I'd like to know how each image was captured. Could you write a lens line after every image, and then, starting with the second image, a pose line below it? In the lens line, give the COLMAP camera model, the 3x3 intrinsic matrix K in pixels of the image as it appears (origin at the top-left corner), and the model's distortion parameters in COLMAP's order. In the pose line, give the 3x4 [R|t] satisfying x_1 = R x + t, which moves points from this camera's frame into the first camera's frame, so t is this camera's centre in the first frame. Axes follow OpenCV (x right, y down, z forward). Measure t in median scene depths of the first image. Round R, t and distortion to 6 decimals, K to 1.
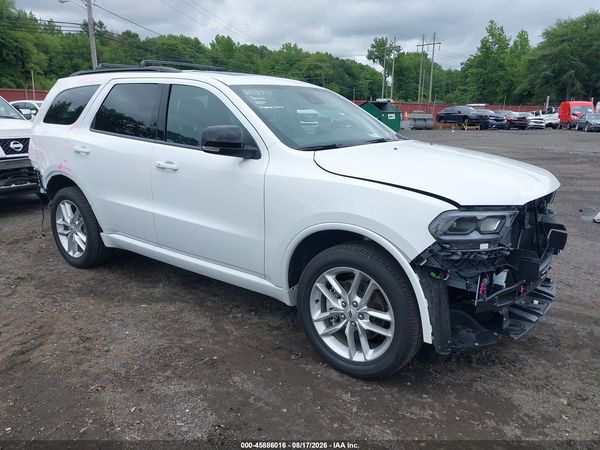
lens RADIAL K [[473.8, 0, 300.0], [0, 473.8, 225.0], [0, 0, 1]] dist [0.004346, -0.005463]
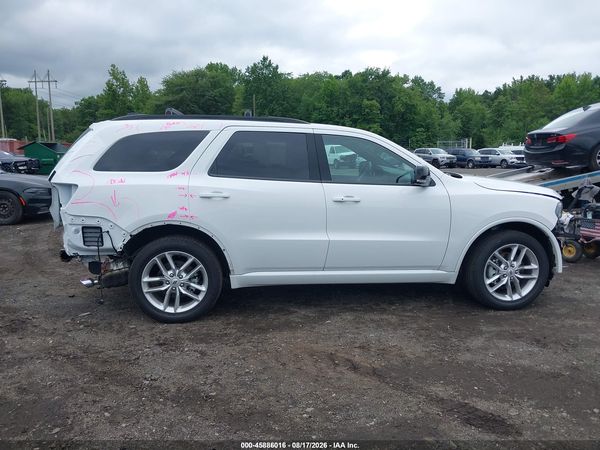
lens RADIAL K [[476.4, 0, 298.3], [0, 476.4, 224.8], [0, 0, 1]] dist [-0.003159, 0.004217]
pose [[0.728995, -0.113921, 0.674973, -1.435122], [0.168271, 0.985621, -0.015388, -0.072673], [-0.663514, 0.124796, 0.737682, 0.212818]]
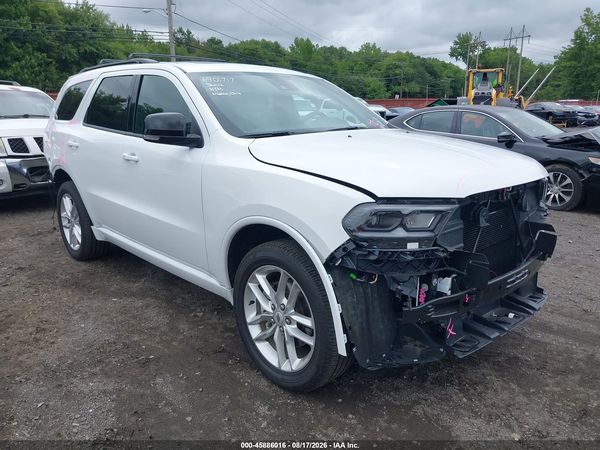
lens RADIAL K [[476.4, 0, 298.3], [0, 476.4, 224.8], [0, 0, 1]] dist [-0.003159, 0.004217]
pose [[0.986789, 0.019730, -0.160803, 0.261914], [-0.020393, 0.999789, -0.002478, 0.011239], [0.160720, 0.005725, 0.986983, 0.101591]]
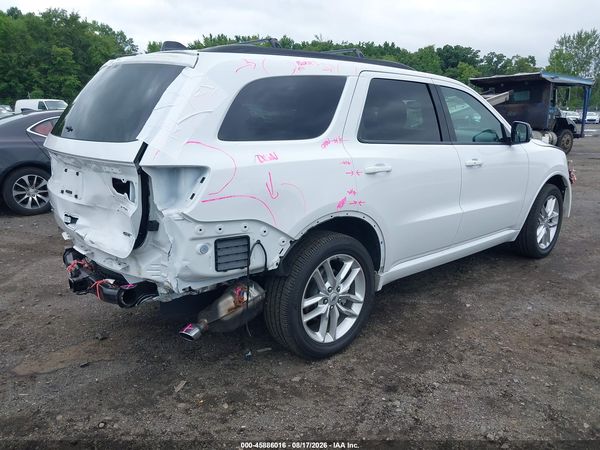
lens RADIAL K [[470.5, 0, 299.3], [0, 470.5, 233.4], [0, 0, 1]] dist [0.024770, -0.006513]
pose [[0.223769, -0.259538, 0.939451, -1.671771], [0.230418, 0.950656, 0.207750, -0.342714], [-0.947014, 0.169978, 0.272529, 1.326532]]
